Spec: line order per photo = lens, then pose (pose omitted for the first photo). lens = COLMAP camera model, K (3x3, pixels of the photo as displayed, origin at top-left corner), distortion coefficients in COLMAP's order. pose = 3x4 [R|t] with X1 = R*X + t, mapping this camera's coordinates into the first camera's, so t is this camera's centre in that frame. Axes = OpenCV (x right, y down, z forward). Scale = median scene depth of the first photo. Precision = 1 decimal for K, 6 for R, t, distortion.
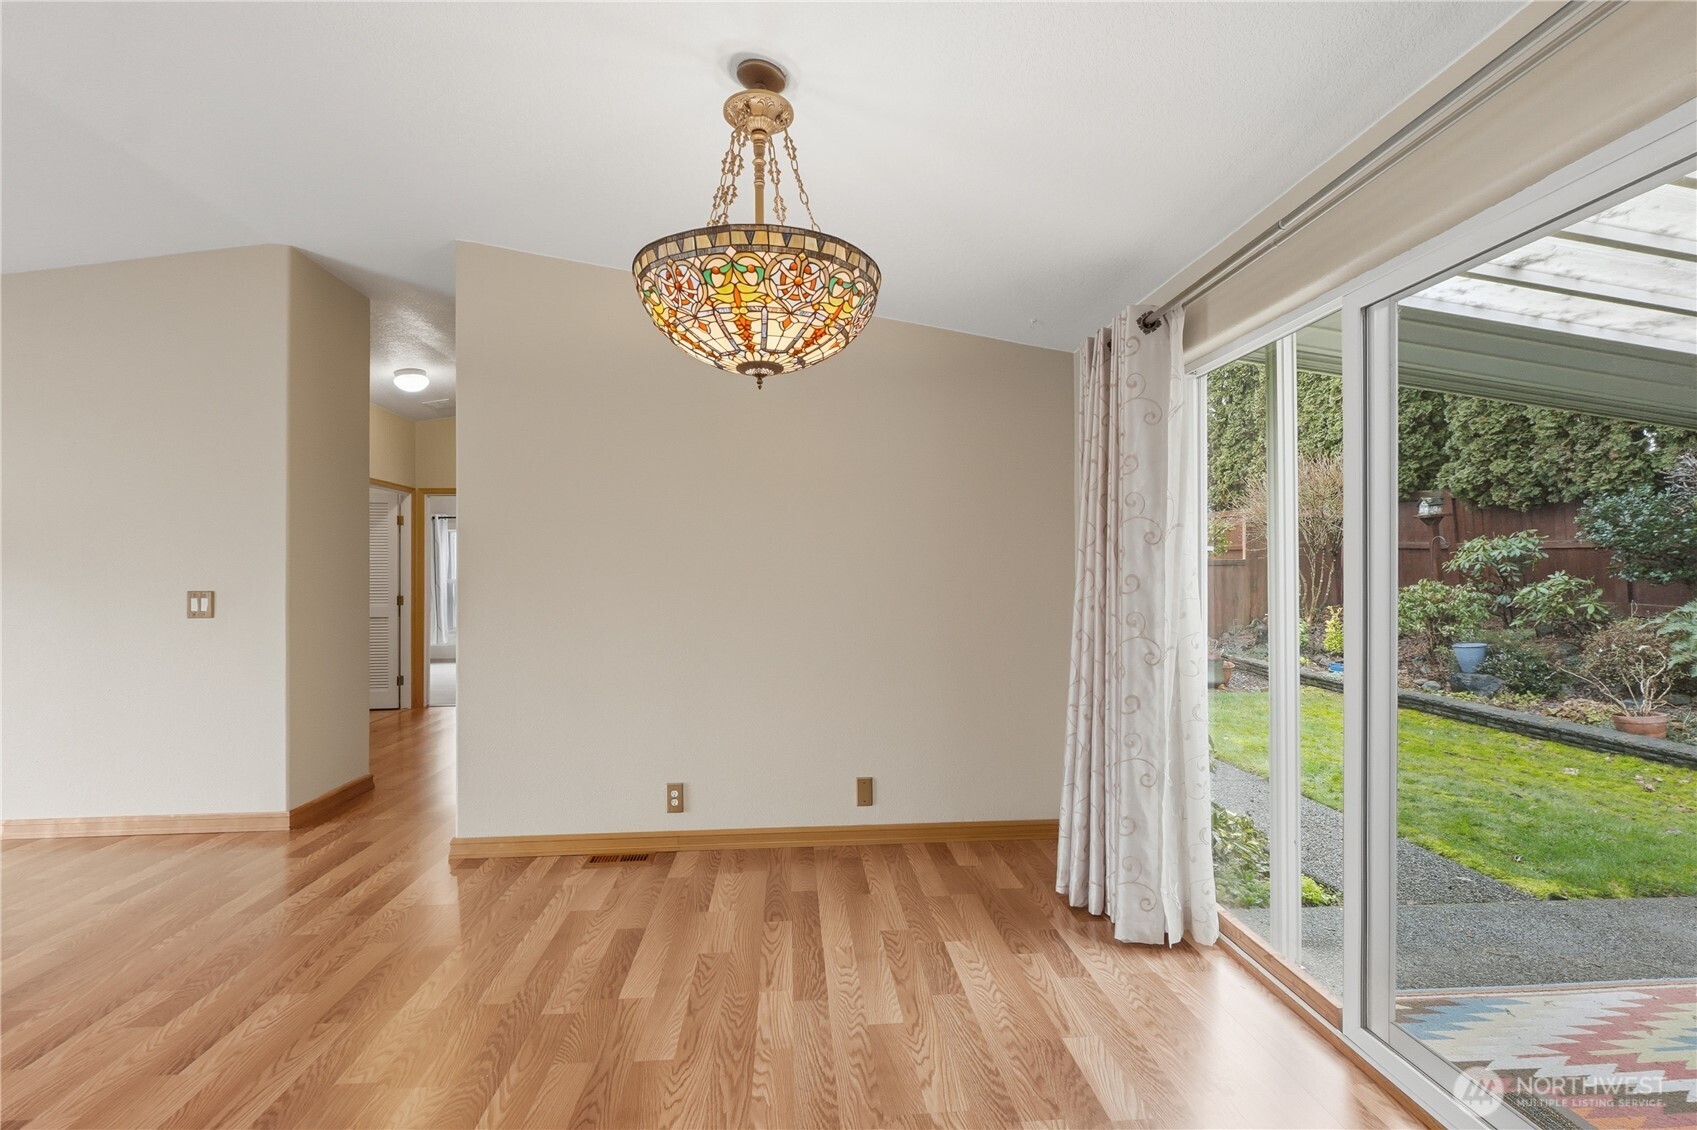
lens RADIAL K [[752.7, 0, 856.5], [0, 752.7, 574.4], [0, 0, 1]] dist [-0.002365, 0.000036]
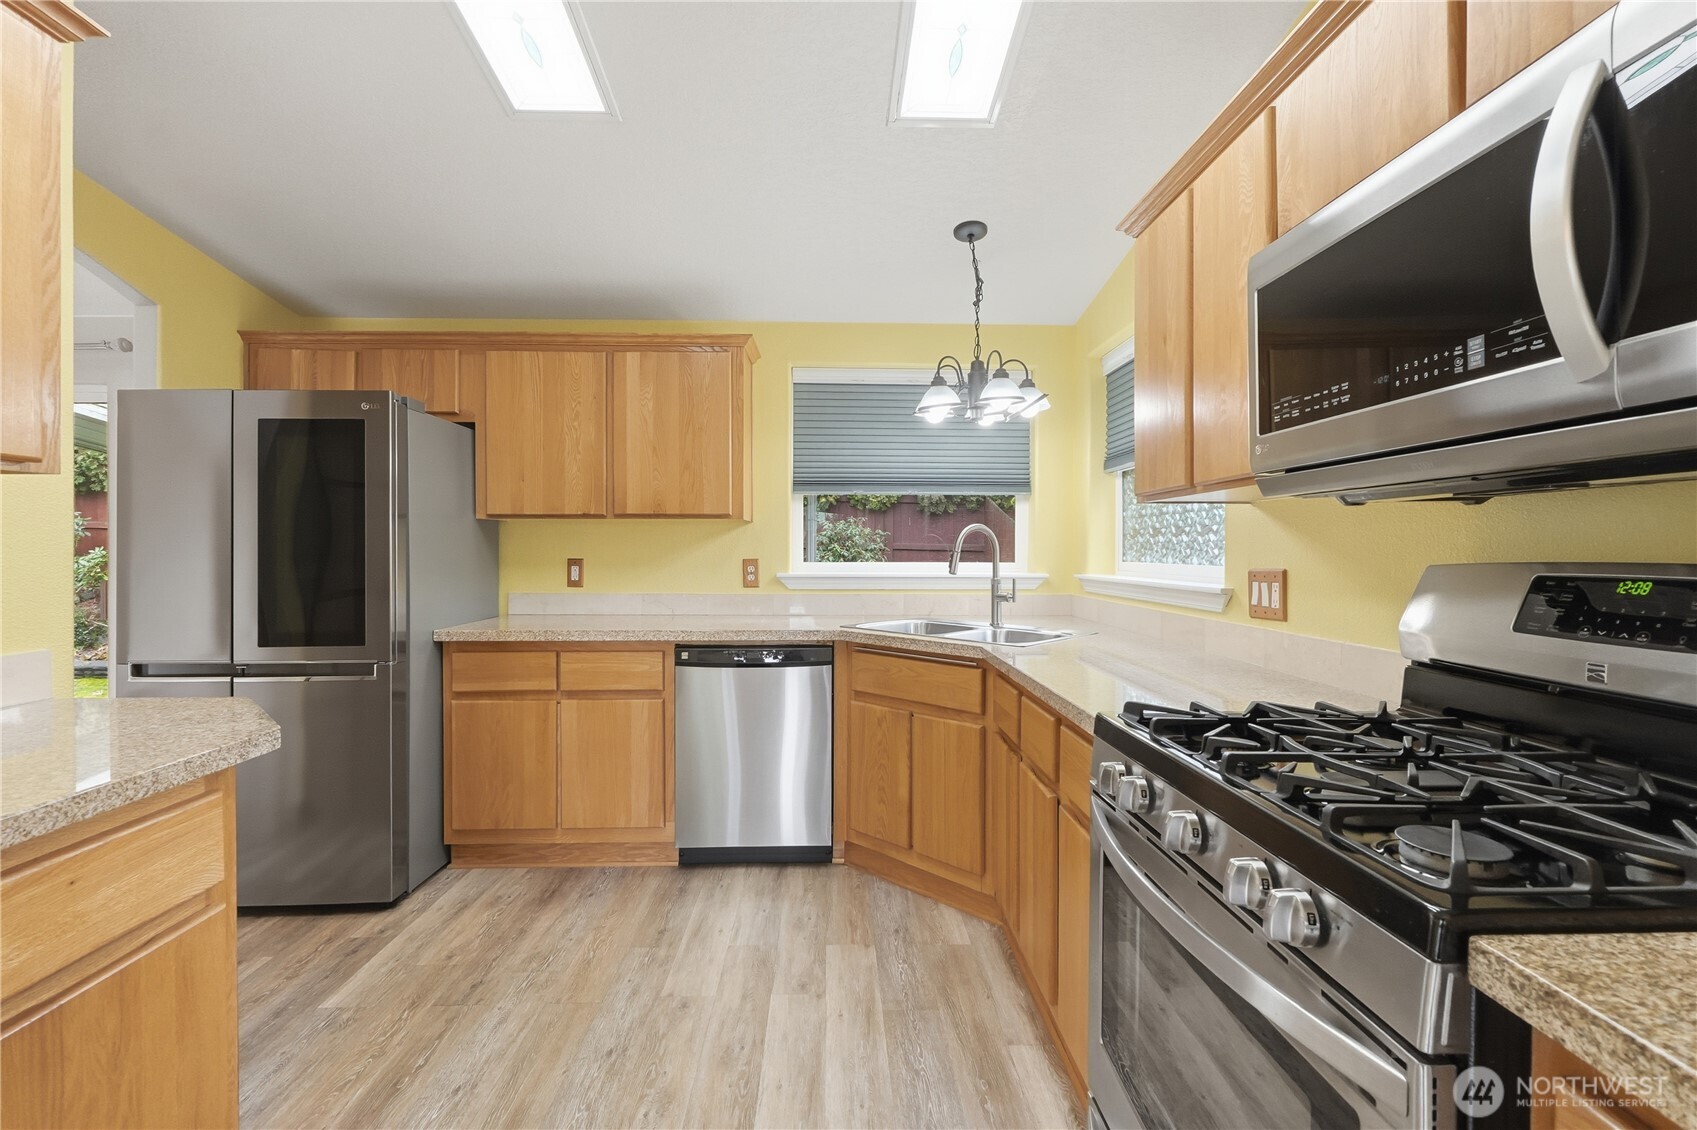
lens RADIAL K [[752.7, 0, 847.2], [0, 752.7, 557.1], [0, 0, 1]] dist [-0.002365, 0.000036]
pose [[0.056897, -0.006186, 0.998361, -0.235323], [-0.005326, 0.999965, 0.006500, -0.002610], [-0.998366, -0.005688, 0.056862, -0.308322]]
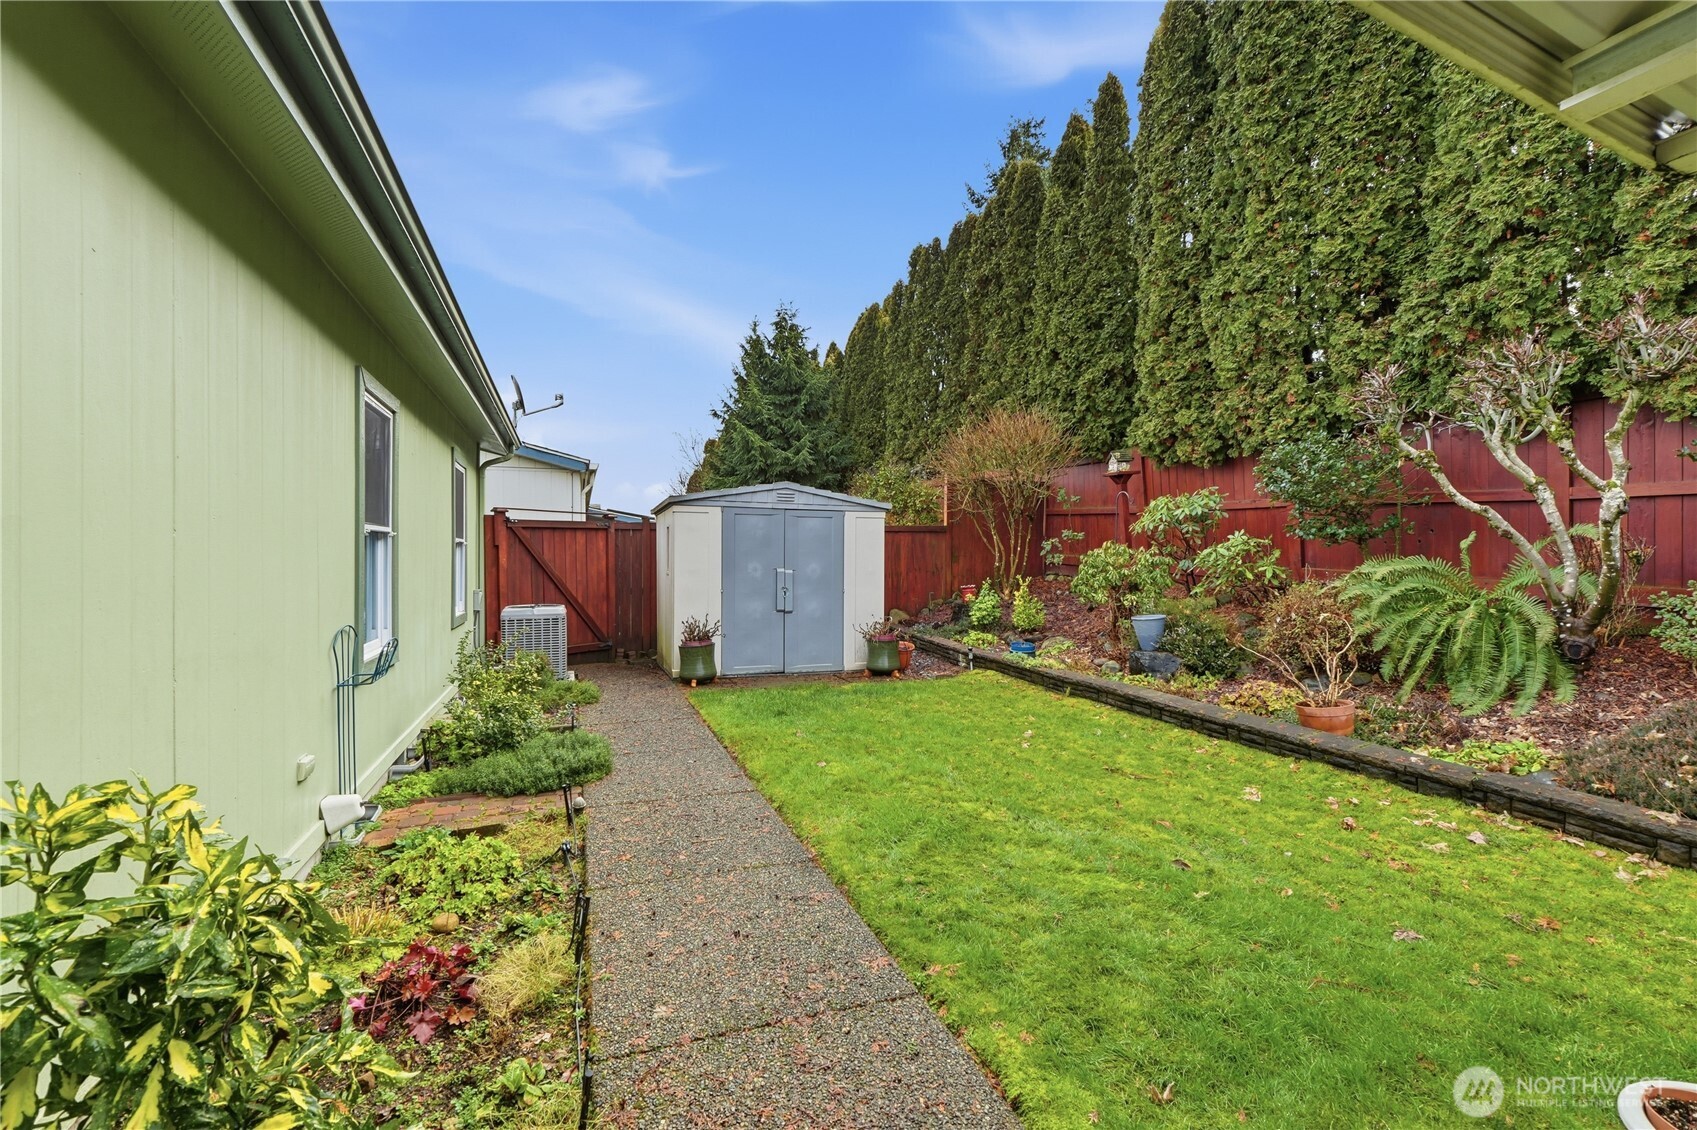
lens RADIAL K [[752.7, 0, 838.9], [0, 752.7, 561.6], [0, 0, 1]] dist [-0.002365, 0.000036]
pose [[0.964908, 0.000441, 0.262589, 0.257211], [-0.002353, 0.999973, 0.006965, 0.026774], [-0.262578, -0.007338, 0.964883, 0.277694]]
